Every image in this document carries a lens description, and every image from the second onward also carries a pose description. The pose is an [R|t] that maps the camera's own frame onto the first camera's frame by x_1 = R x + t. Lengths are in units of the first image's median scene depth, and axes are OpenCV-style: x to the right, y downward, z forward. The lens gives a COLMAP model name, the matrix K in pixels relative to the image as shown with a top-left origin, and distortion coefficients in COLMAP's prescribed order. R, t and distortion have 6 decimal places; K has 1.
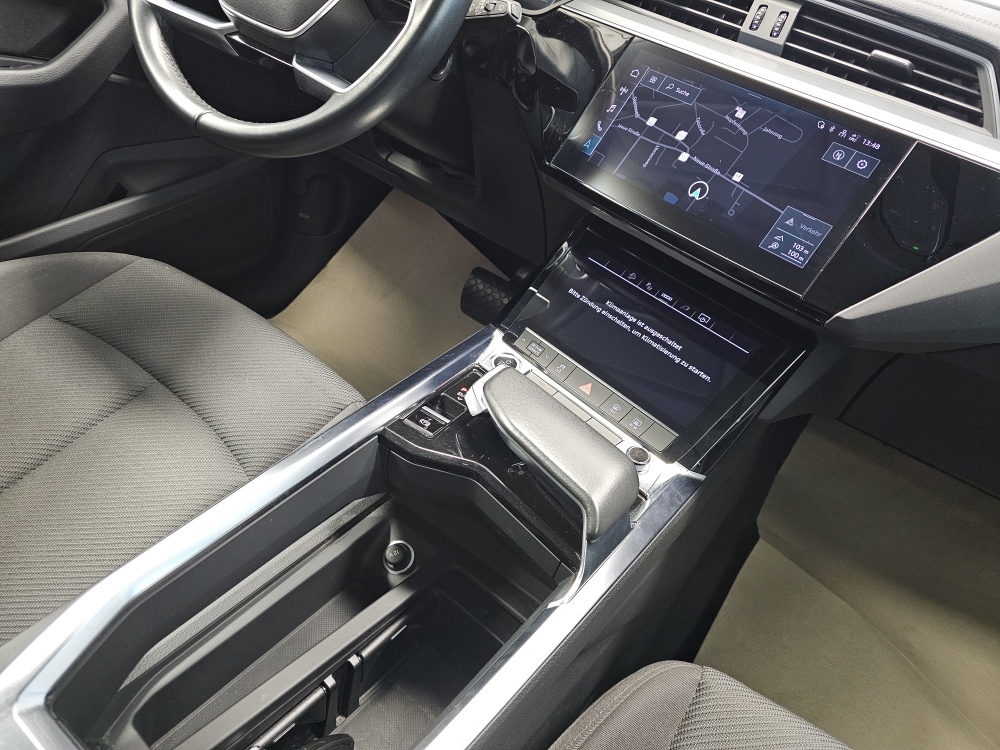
lens RADIAL K [[690.3, 0, 473.1], [0, 690.3, 367.8], [0, 0, 1]] dist [0.037859, -0.054218]
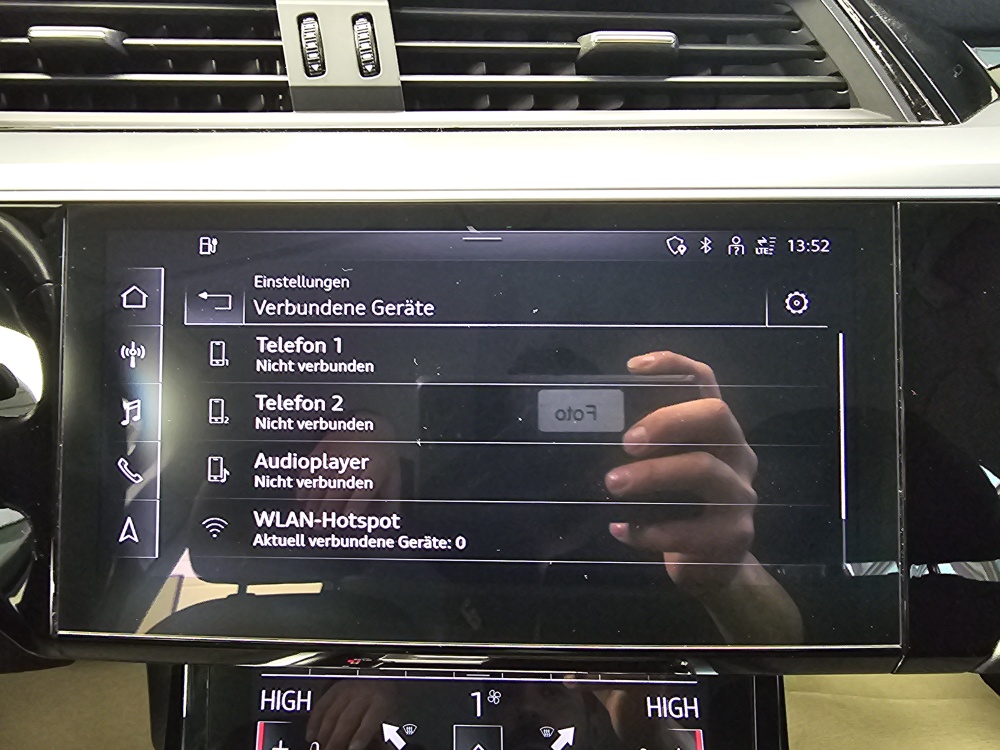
lens RADIAL K [[700.3, 0, 434.8], [0, 700.3, 382.7], [0, 0, 1]] dist [-0.001460, 0.001876]
pose [[0.689477, -0.533900, 0.489461, 0.148887], [0.533617, 0.831369, 0.155173, -0.376686], [-0.489770, 0.154196, 0.858108, 0.658411]]
